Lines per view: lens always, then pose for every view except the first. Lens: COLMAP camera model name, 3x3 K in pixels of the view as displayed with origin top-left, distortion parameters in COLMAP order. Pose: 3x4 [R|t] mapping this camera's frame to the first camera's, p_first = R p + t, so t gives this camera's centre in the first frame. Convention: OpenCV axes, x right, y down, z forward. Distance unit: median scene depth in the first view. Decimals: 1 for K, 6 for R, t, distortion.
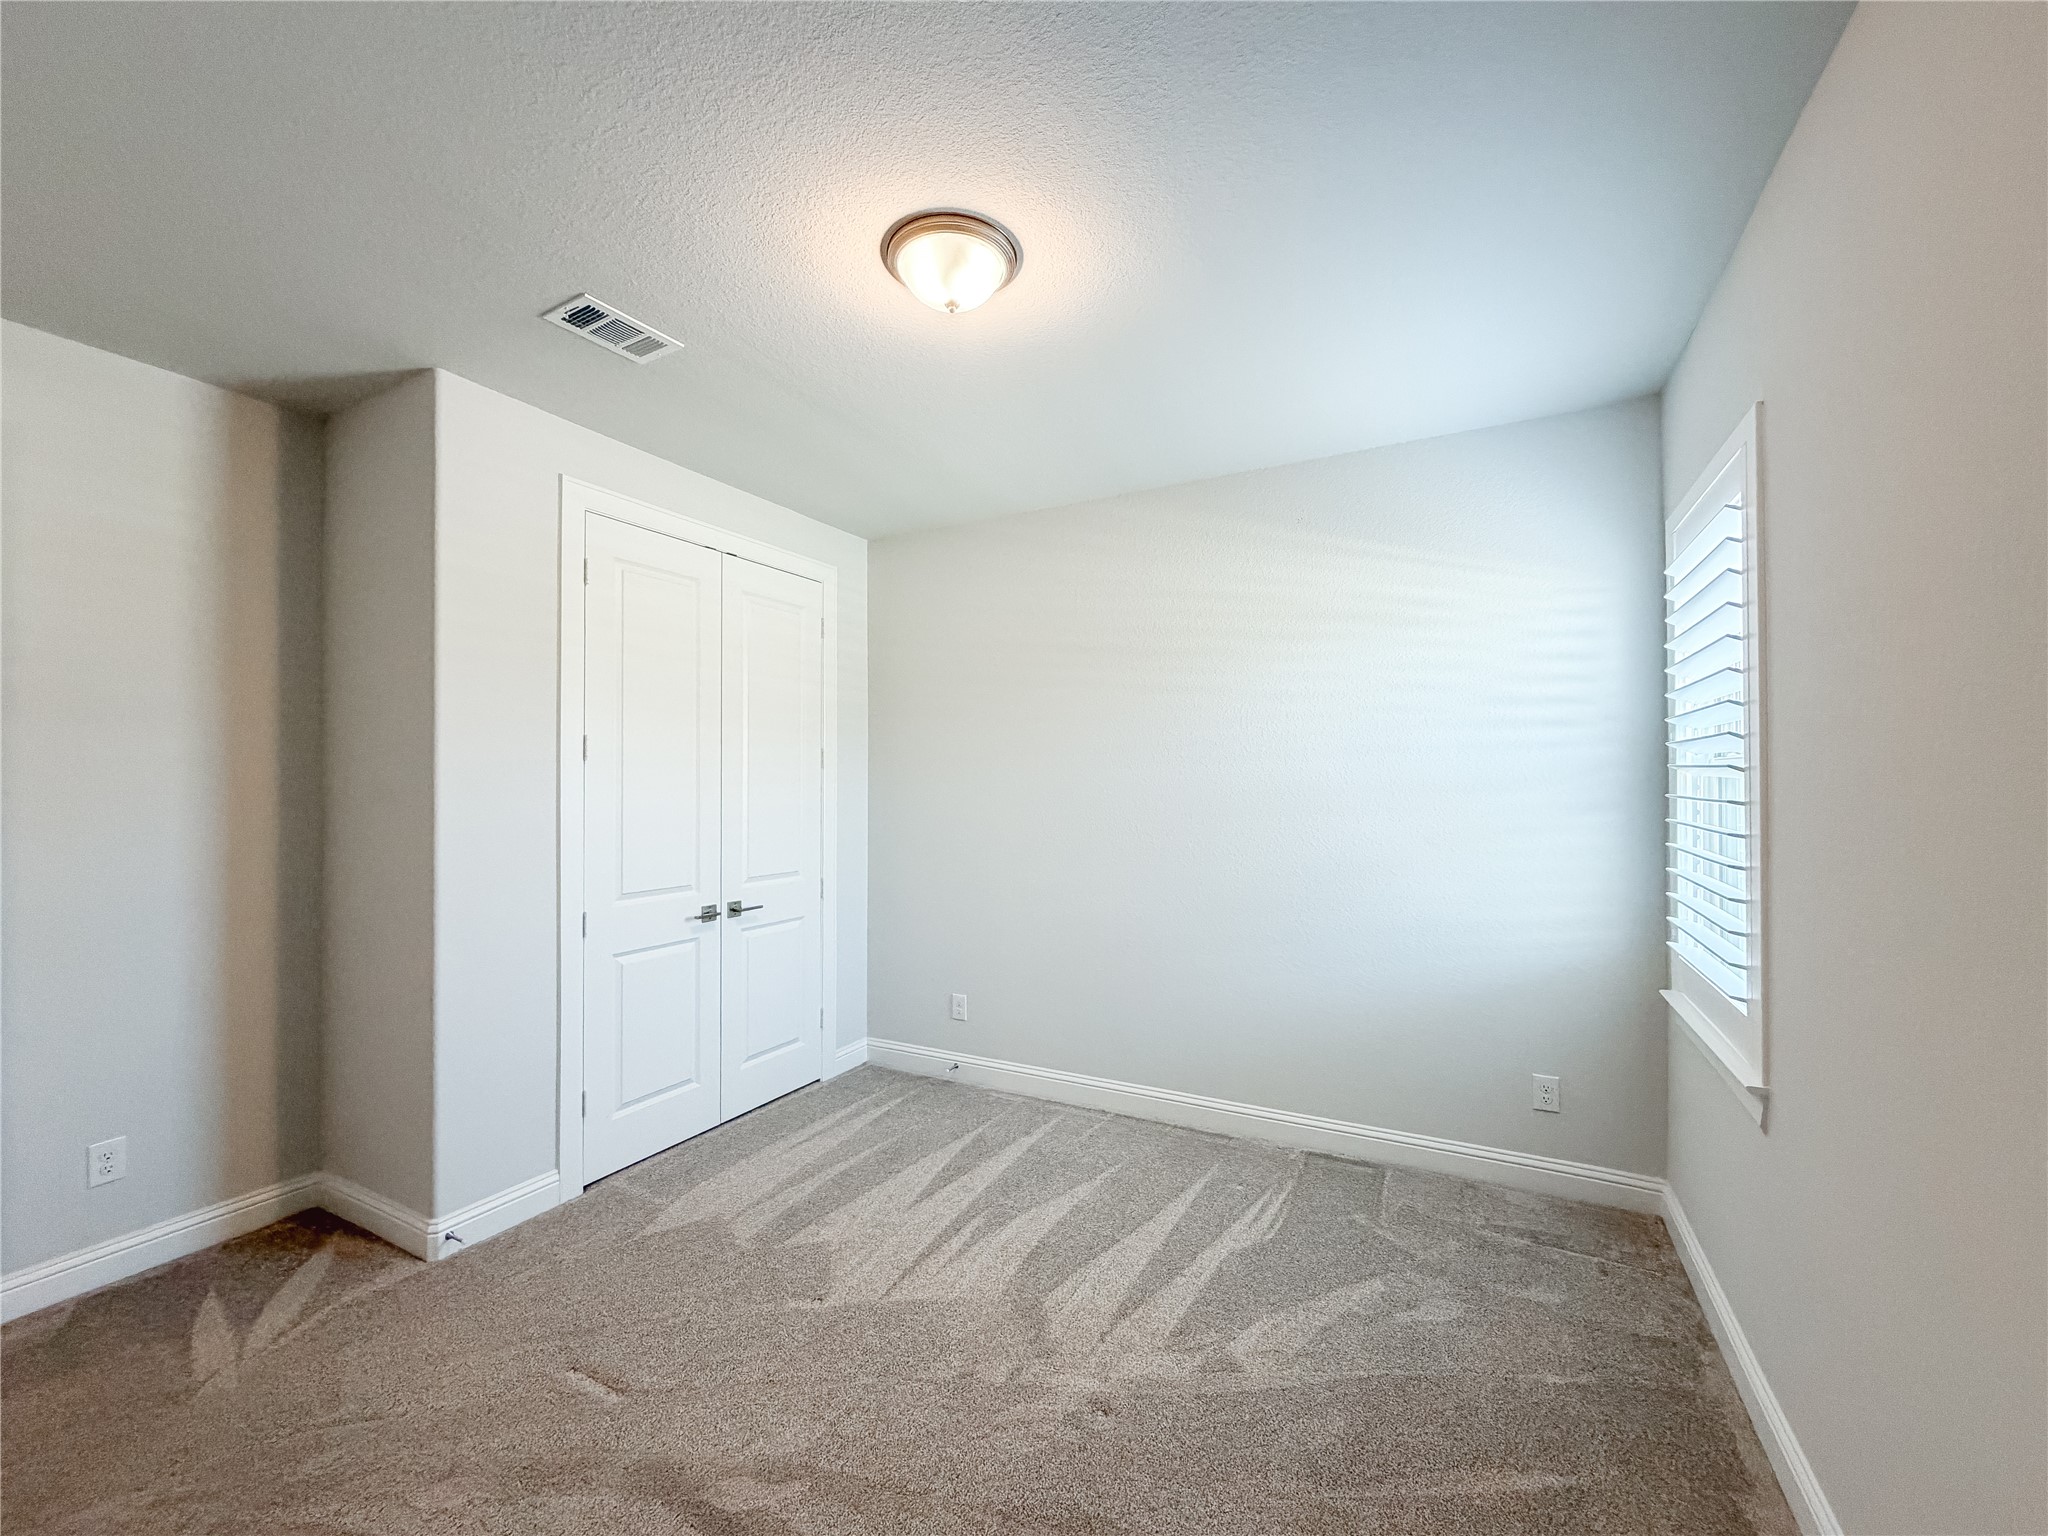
lens RADIAL K [[813.1, 0, 1029.7], [0, 813.1, 769.4], [0, 0, 1]] dist [0.000193, 0.000175]
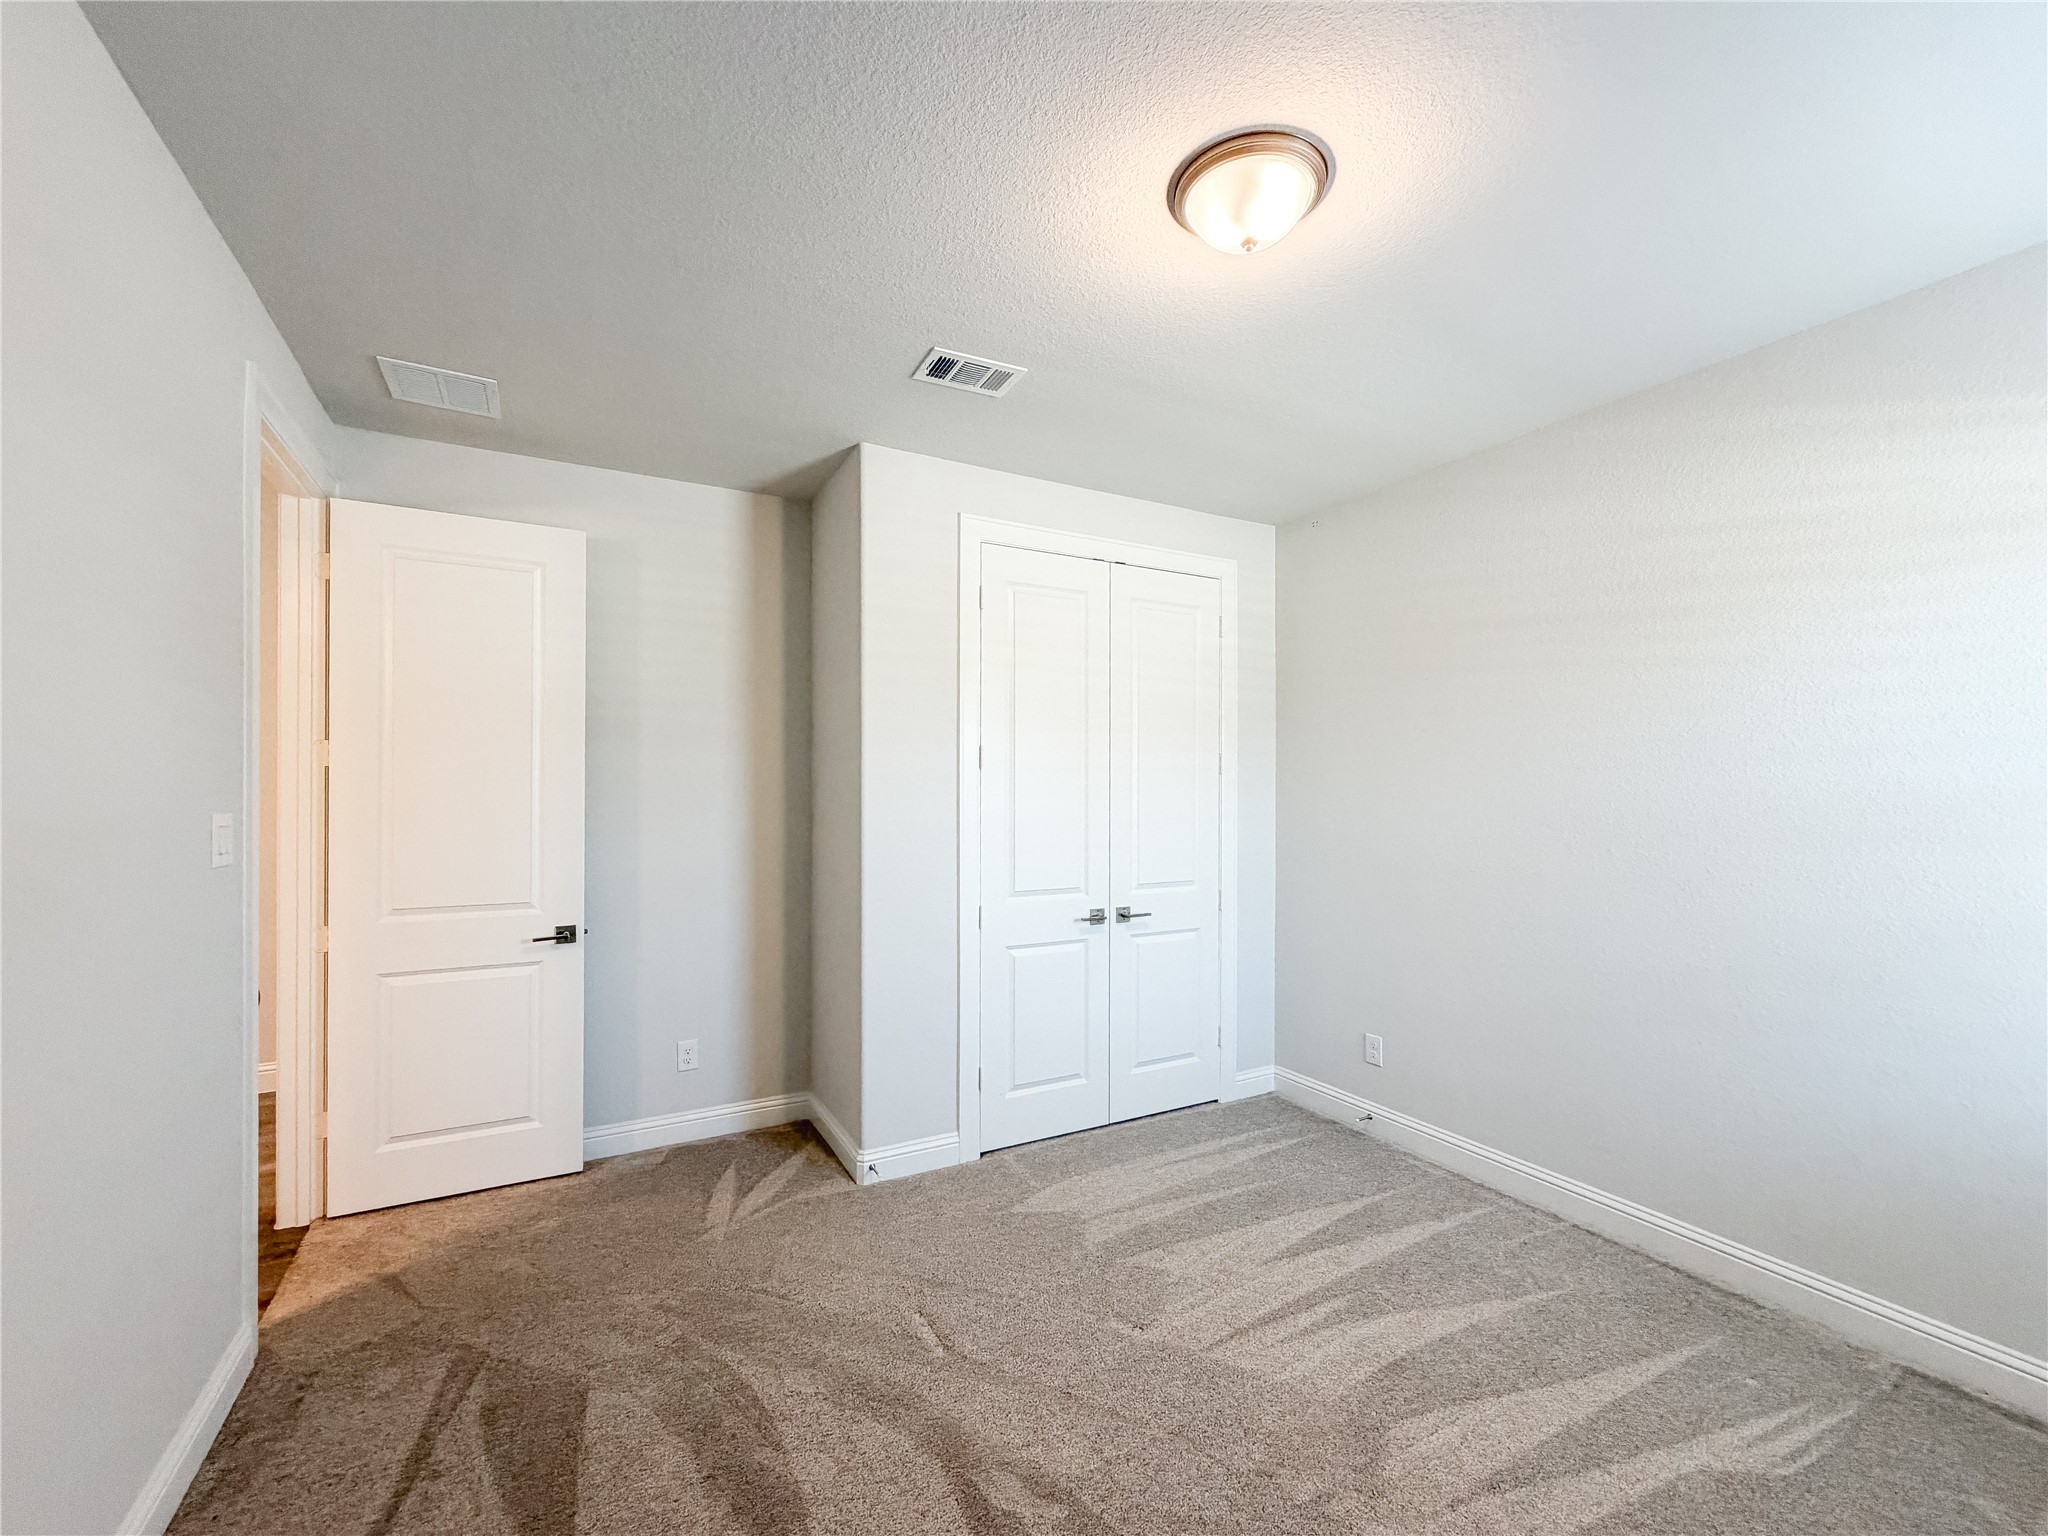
lens RADIAL K [[841.7, 0, 1026.6], [0, 841.7, 780.7], [0, 0, 1]] dist [0.000911, 0.000278]
pose [[0.842253, -0.000186, -0.539083, 0.131926], [0.004460, 0.999968, 0.006623, -0.002223], [0.539064, -0.007982, 0.842227, 0.075629]]
